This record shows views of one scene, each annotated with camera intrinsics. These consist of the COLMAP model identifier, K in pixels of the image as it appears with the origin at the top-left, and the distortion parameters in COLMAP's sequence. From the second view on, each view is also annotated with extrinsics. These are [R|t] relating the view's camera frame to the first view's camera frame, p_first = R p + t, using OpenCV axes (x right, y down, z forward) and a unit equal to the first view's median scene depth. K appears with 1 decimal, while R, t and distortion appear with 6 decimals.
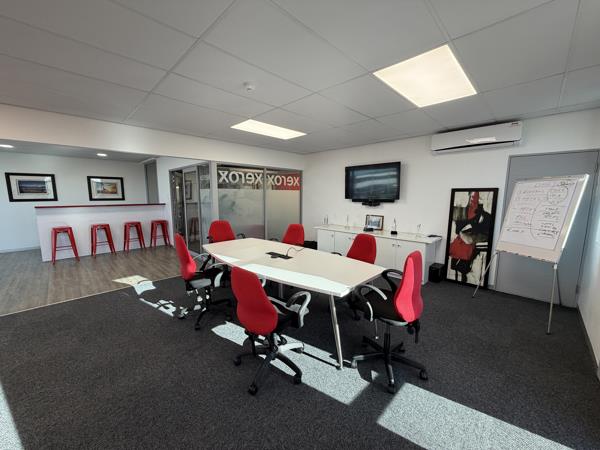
lens RADIAL K [[239.1, 0, 300.0], [0, 239.1, 225.0], [0, 0, 1]] dist [0.000561, 0.000012]
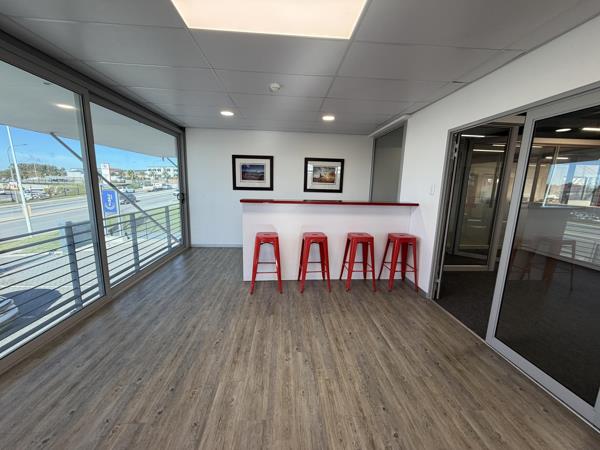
lens RADIAL K [[239.1, 0, 300.0], [0, 239.1, 225.0], [0, 0, 1]] dist [0.000561, 0.000012]
pose [[0.752656, 0.131484, -0.645151, -0.437977], [-0.112606, 0.991127, 0.070624, -0.055617], [0.648713, 0.019492, 0.760784, 0.477717]]
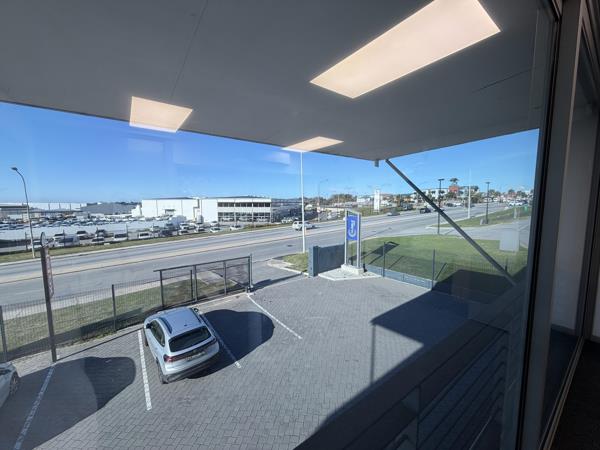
lens RADIAL K [[239.1, 0, 300.0], [0, 239.1, 225.0], [0, 0, 1]] dist [0.000561, 0.000012]
pose [[-0.156999, 0.091093, -0.983389, -0.698989], [-0.127780, 0.985494, 0.111688, -0.076022], [0.979298, 0.143192, -0.143082, 0.619105]]
